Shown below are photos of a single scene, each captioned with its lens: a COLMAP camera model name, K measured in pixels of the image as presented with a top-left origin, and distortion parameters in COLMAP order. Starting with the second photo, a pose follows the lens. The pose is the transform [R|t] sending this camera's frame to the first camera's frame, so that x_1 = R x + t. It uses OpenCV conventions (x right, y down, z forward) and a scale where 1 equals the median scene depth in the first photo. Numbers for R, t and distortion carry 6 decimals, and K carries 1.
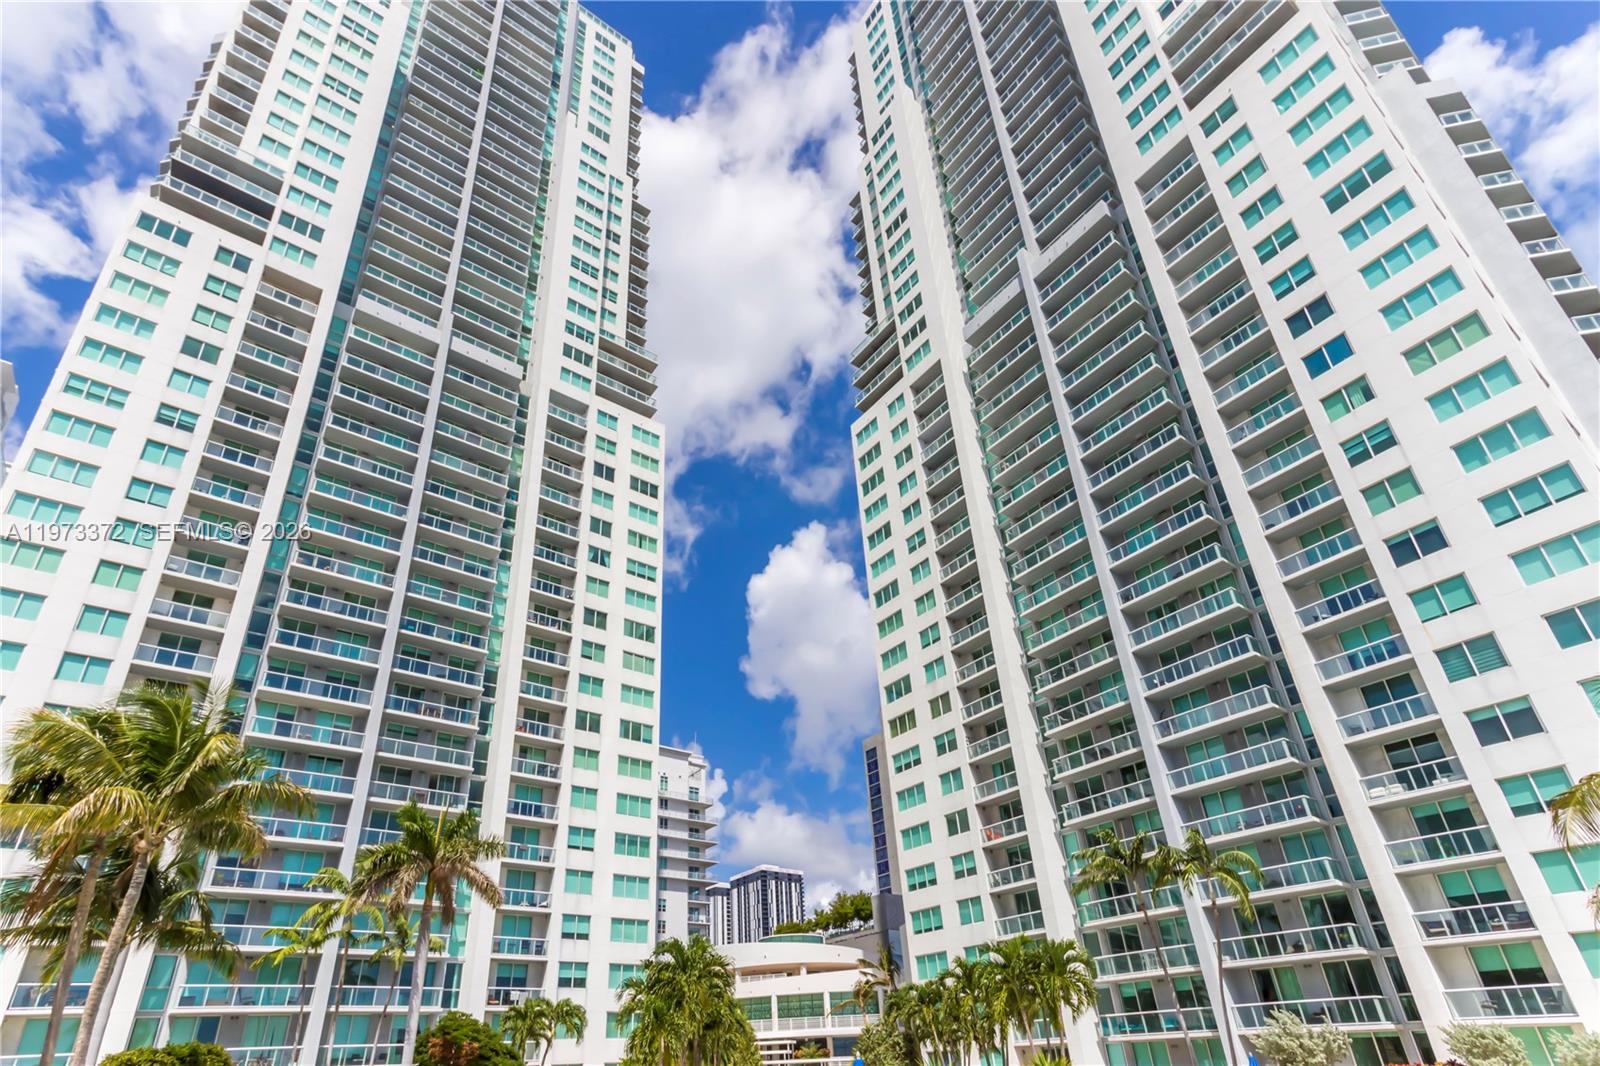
lens RADIAL K [[881.1, 0, 753.7], [0, 881.1, 584.0], [0, 0, 1]] dist [0.028755, 0.012530]
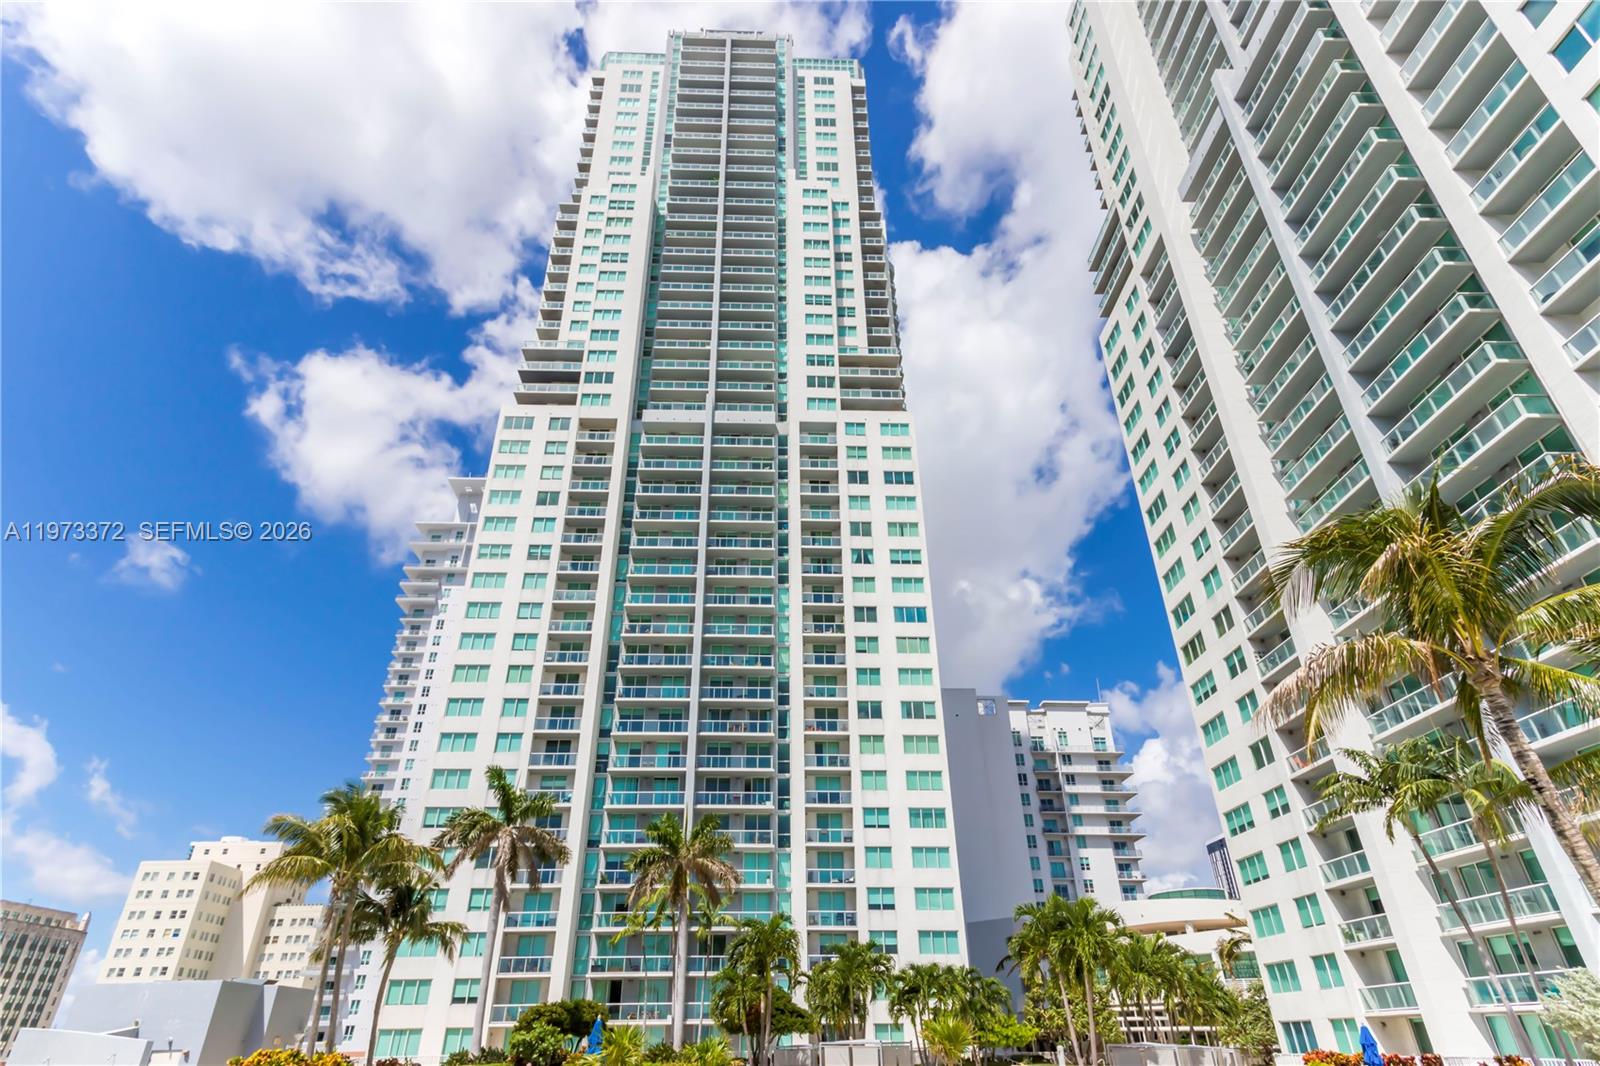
lens RADIAL K [[881.1, 0, 787.5], [0, 881.1, 529.8], [0, 0, 1]] dist [0.028755, 0.012530]
pose [[0.800598, -0.279751, -0.529889, 0.388595], [0.273269, 0.957469, -0.092613, 0.015112], [0.533260, -0.070657, 0.842995, 0.034174]]
